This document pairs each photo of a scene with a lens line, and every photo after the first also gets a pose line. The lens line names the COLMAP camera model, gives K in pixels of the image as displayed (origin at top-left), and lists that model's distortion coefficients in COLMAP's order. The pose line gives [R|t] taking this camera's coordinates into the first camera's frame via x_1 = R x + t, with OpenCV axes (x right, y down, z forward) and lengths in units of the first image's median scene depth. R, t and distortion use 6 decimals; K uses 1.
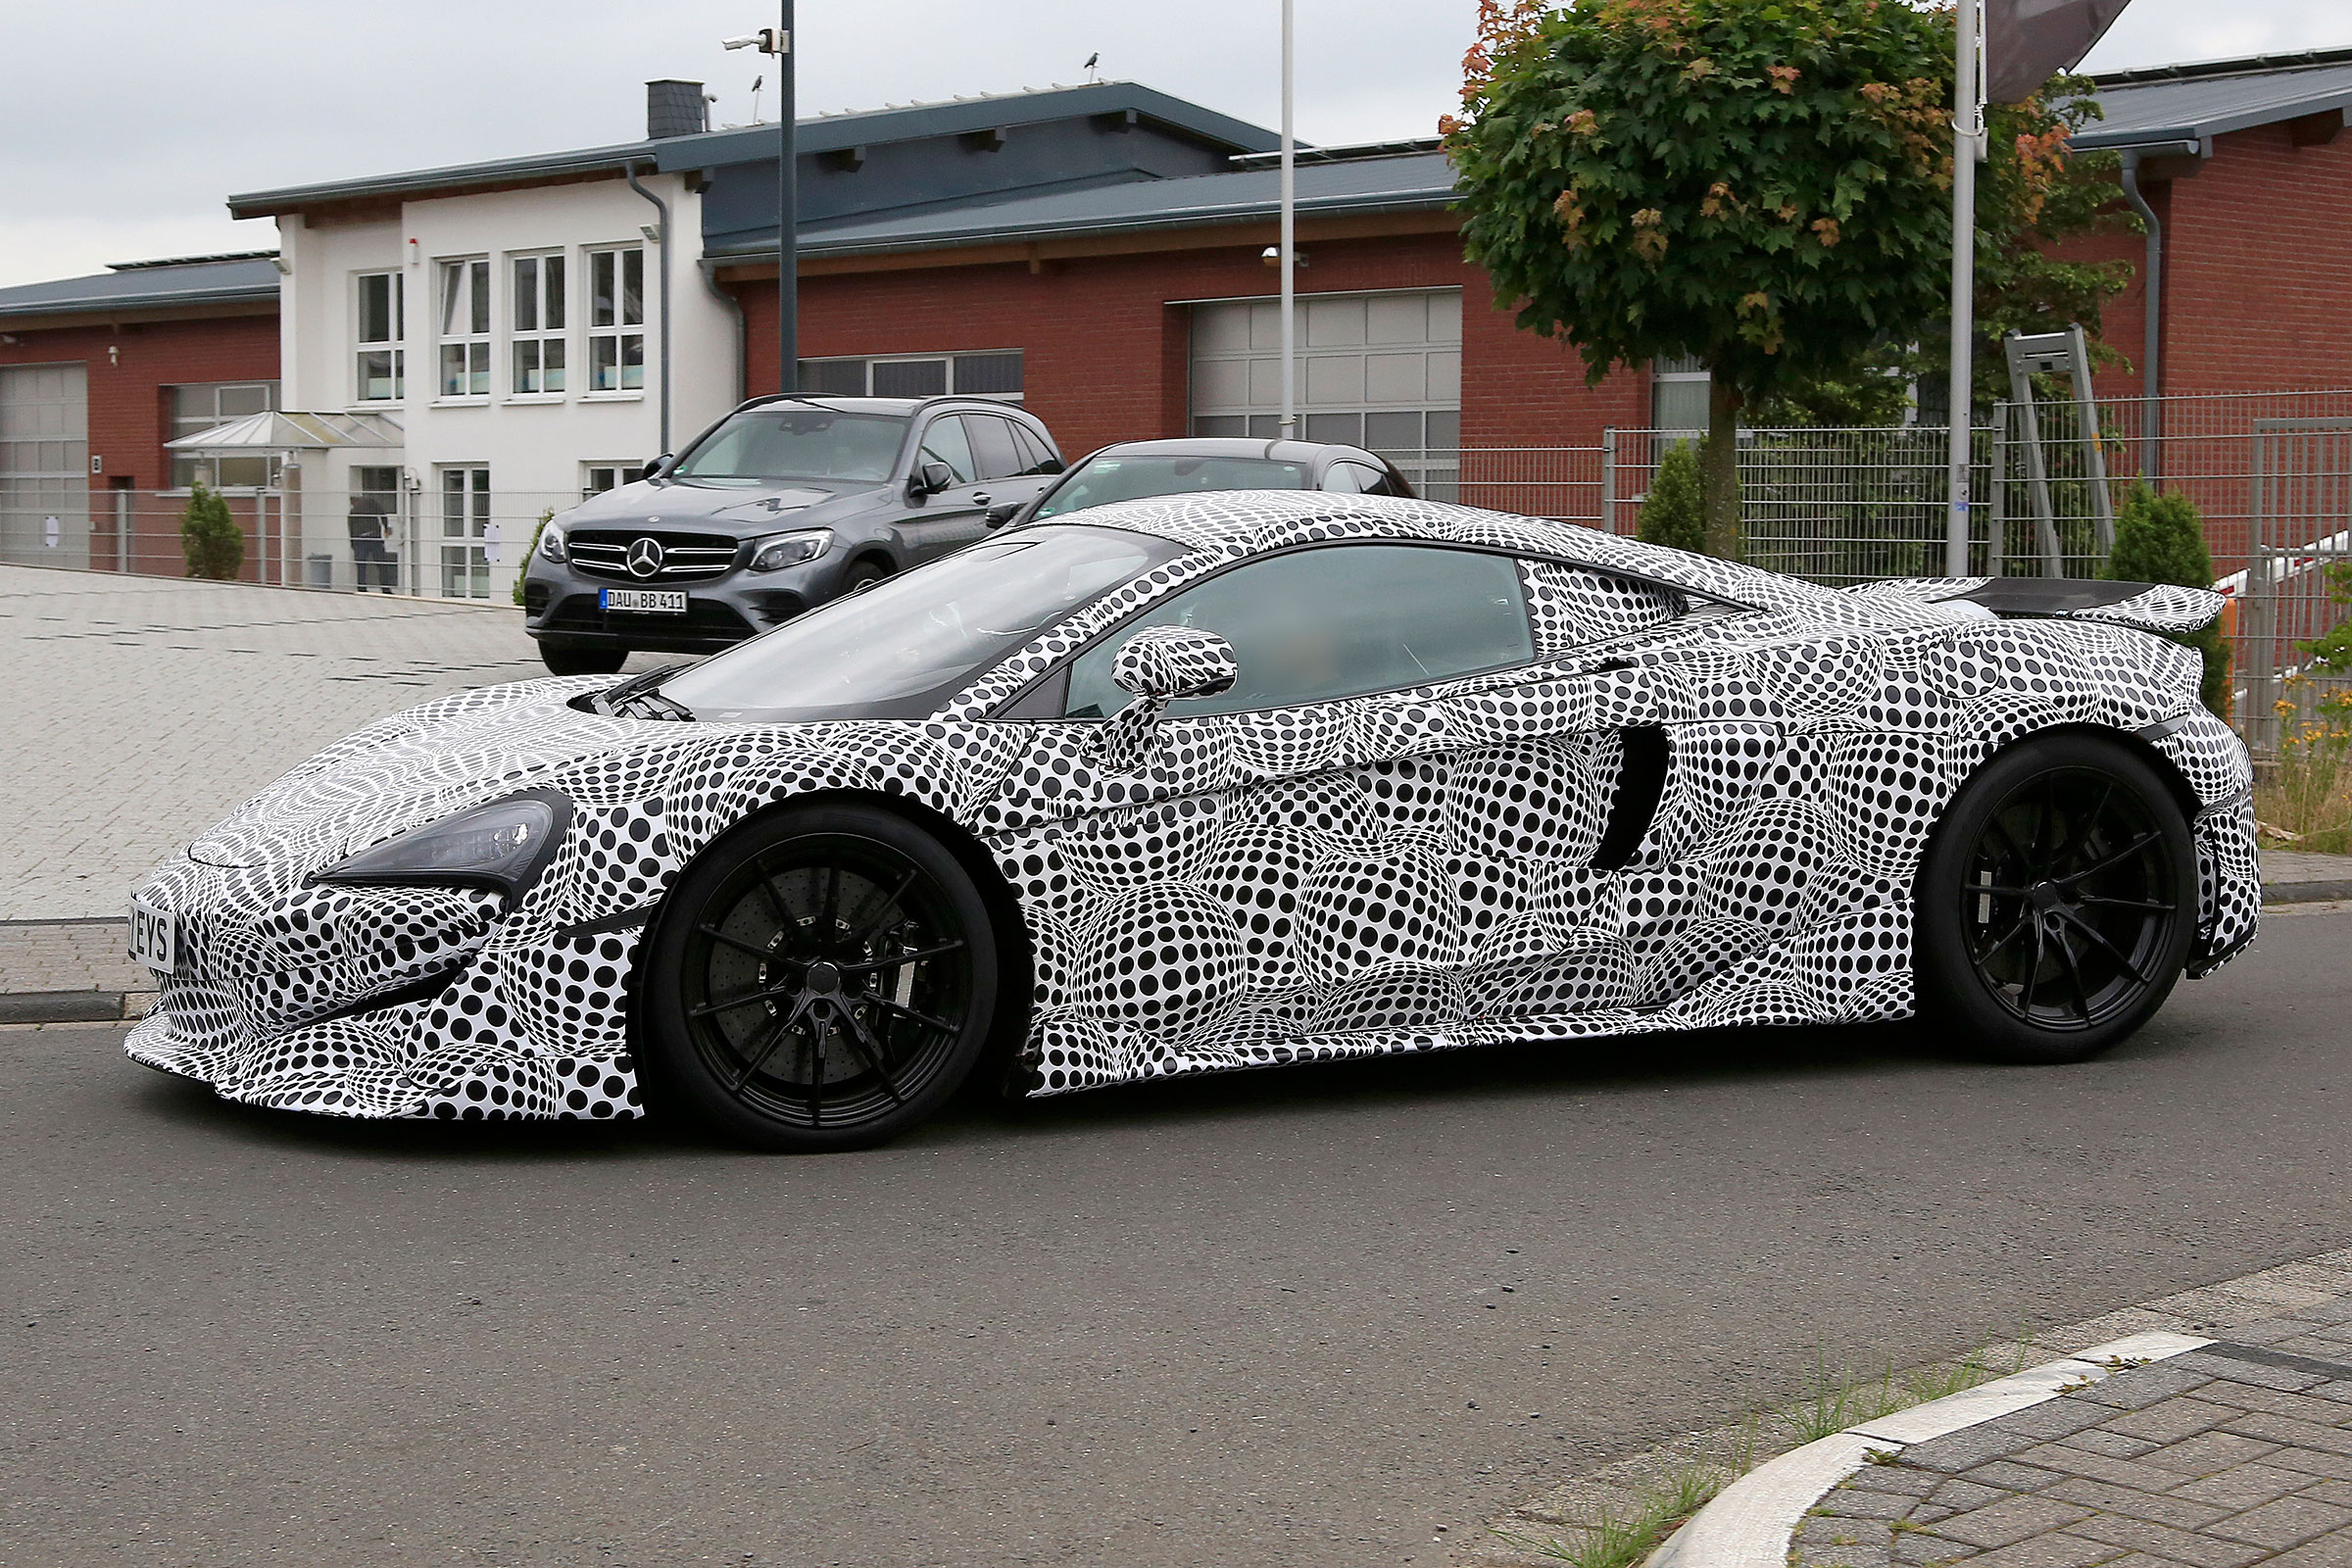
lens RADIAL K [[3517.3, 0, 1064.4], [0, 3517.3, 684.6], [0, 0, 1]] dist [0.038210, 0.065723]
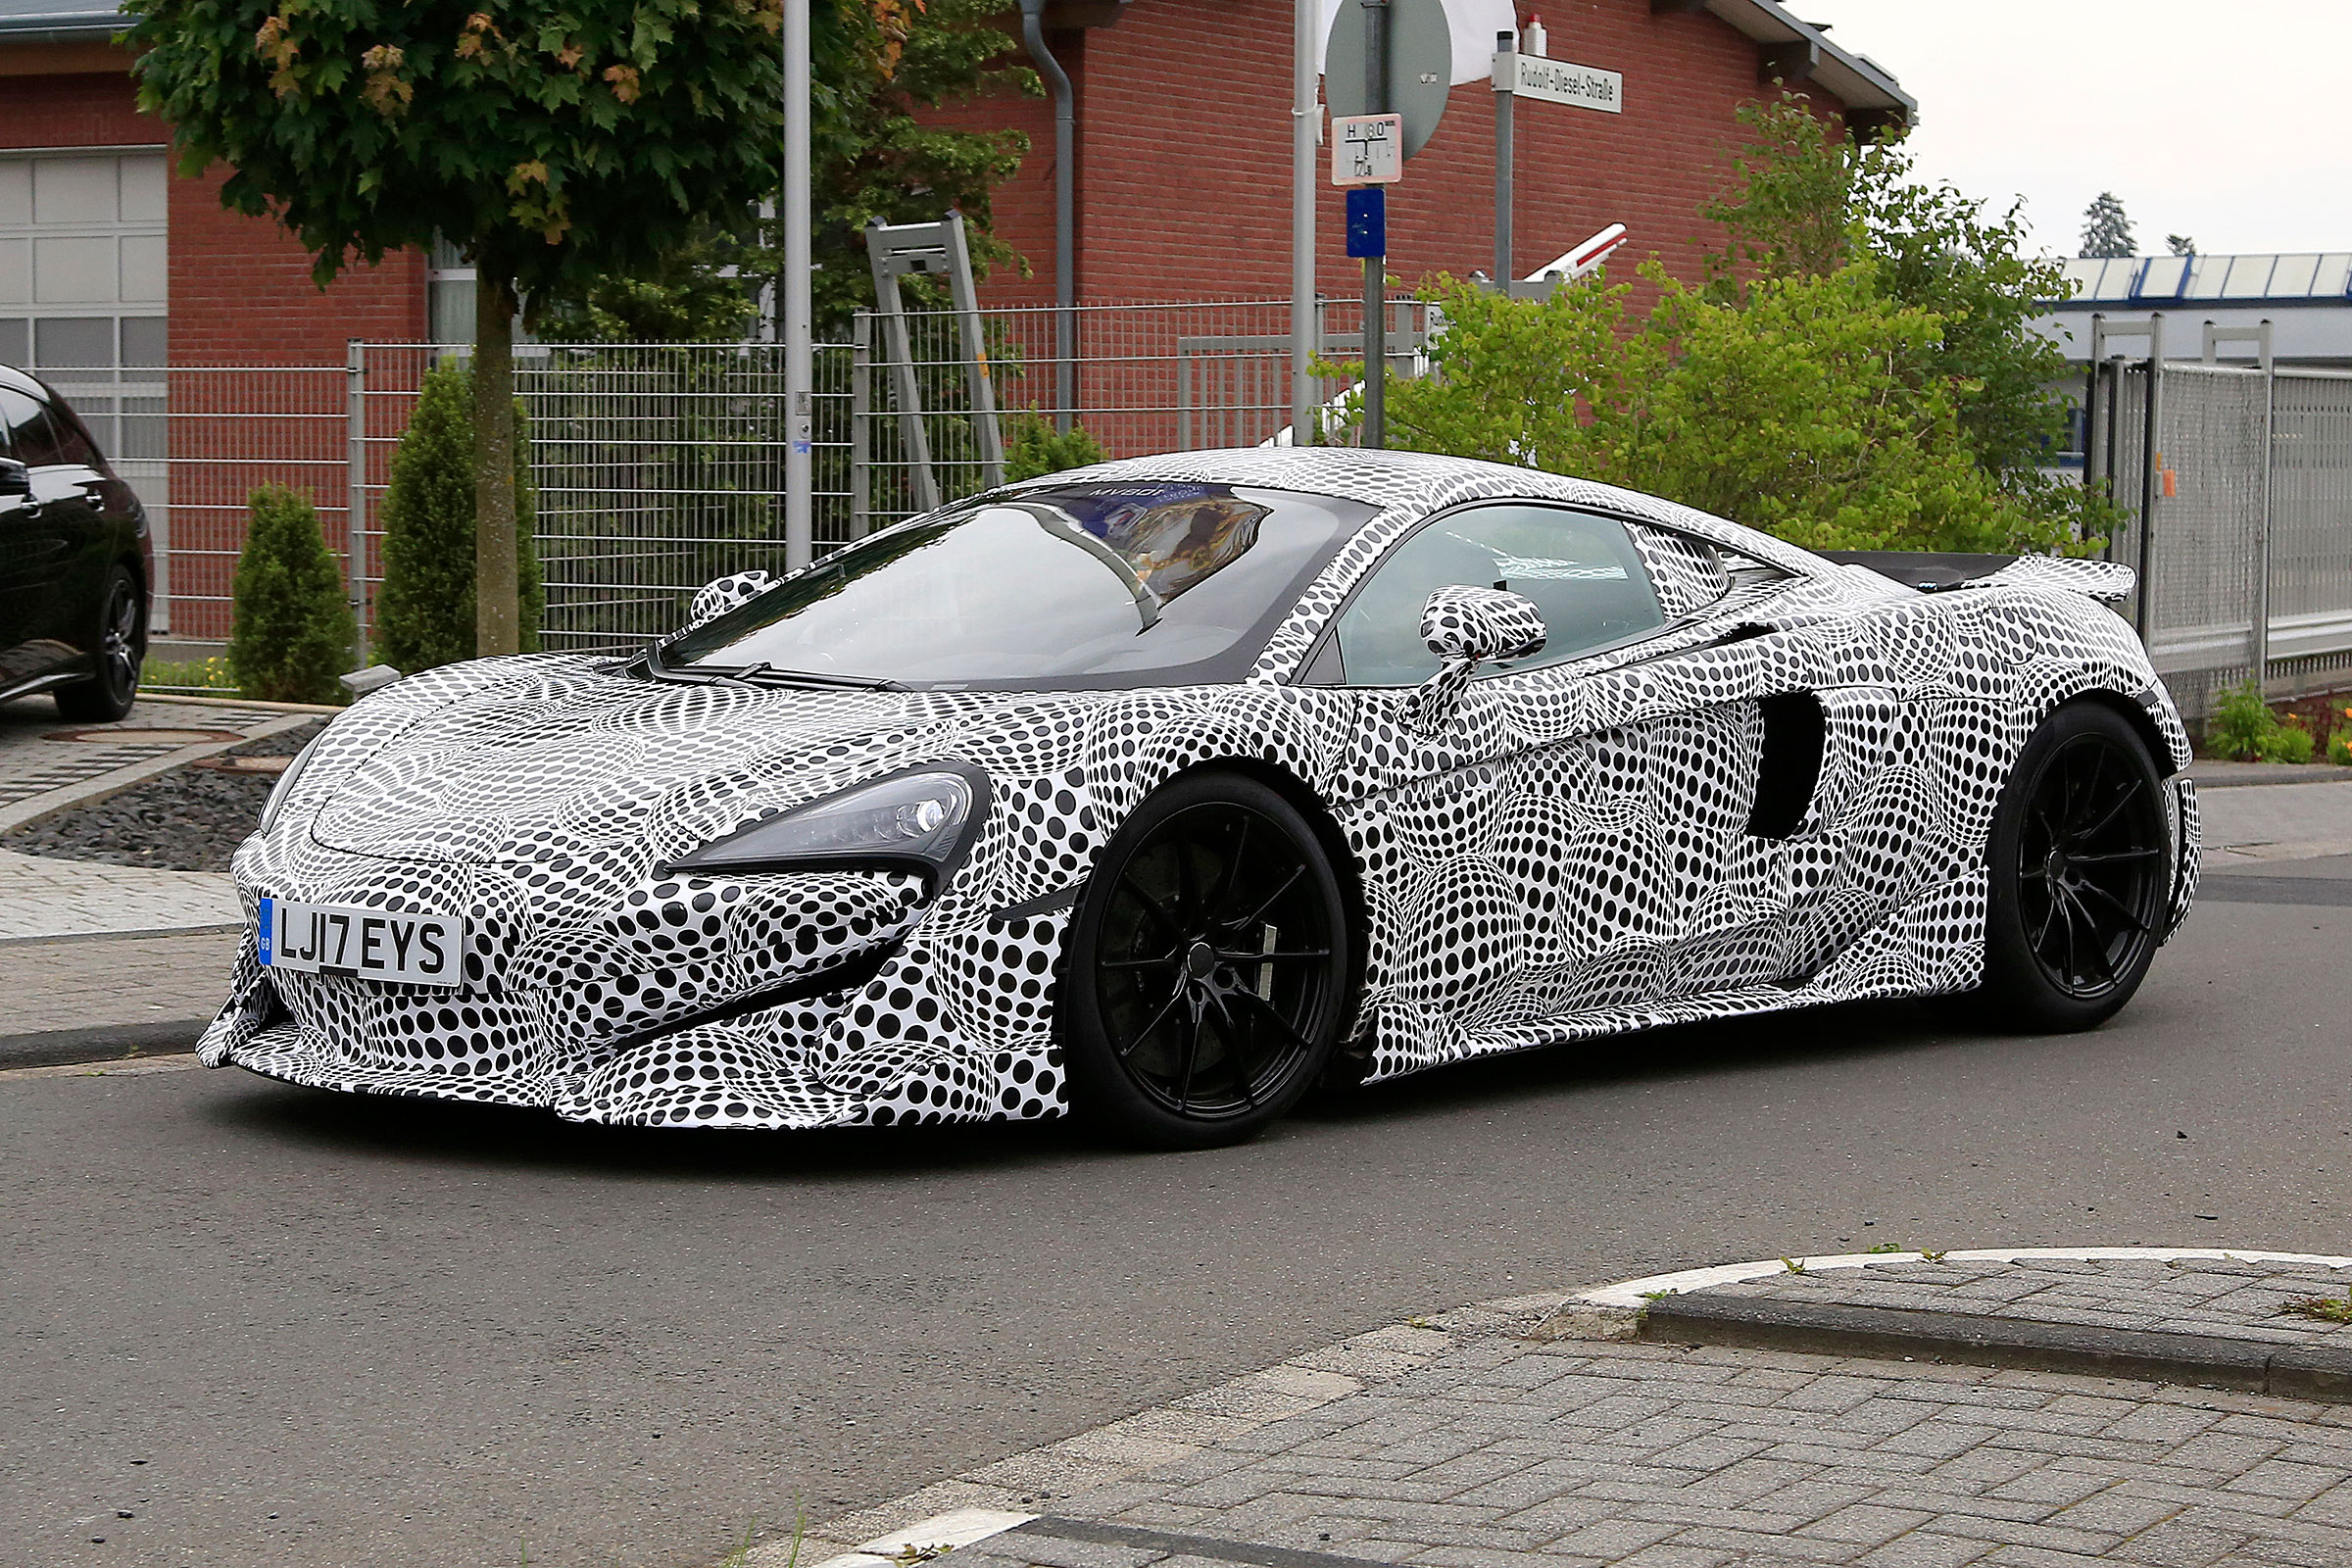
lens RADIAL K [[4867.1, 0, 1168.1], [0, 4867.1, 666.1], [0, 0, 1]] dist [0.094990, 0.084086]
pose [[0.906199, -0.006155, 0.422806, -0.588396], [0.012864, 0.999833, -0.013016, 0.020834], [-0.422655, 0.017234, 0.906127, -0.155077]]
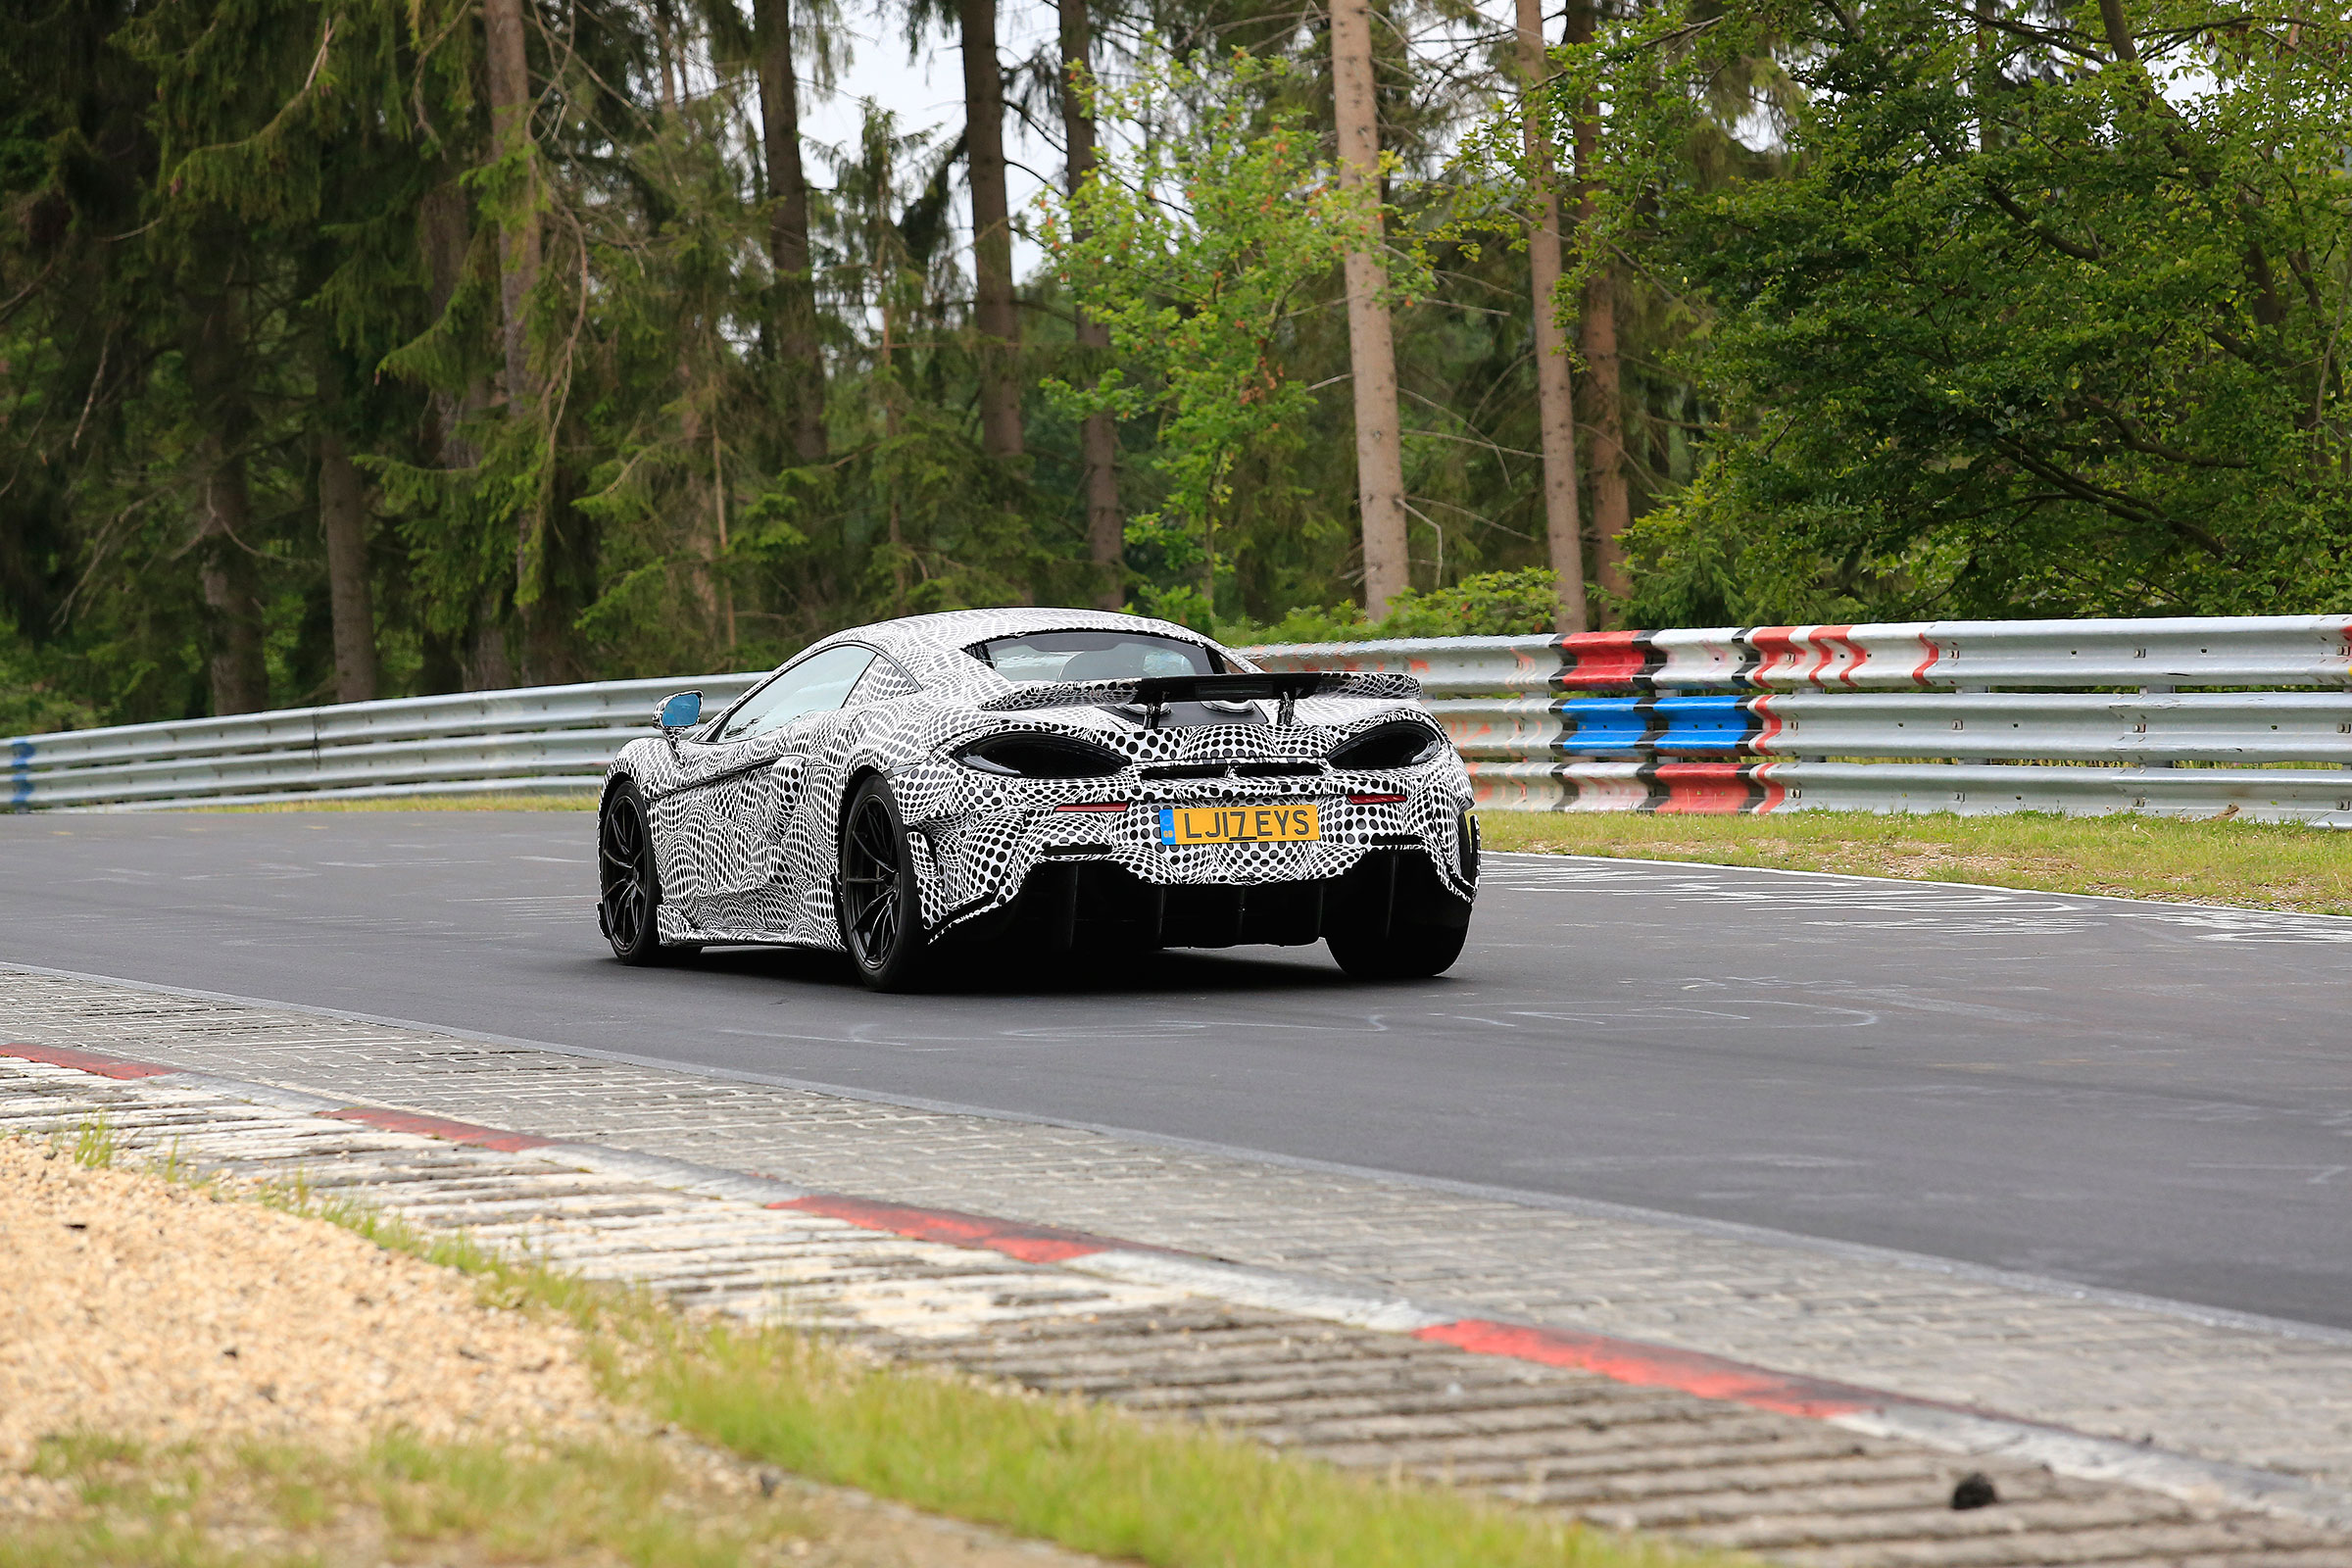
lens RADIAL K [[10791.0, 0, 1175.4], [0, 10791.0, 599.4], [0, 0, 1]] dist [-0.148044, -150.086725]
pose [[-0.054373, 0.004295, -0.998511, 5.431204], [-0.031083, 0.999499, 0.005992, -0.102439], [0.998037, 0.031362, -0.054213, 1.520377]]
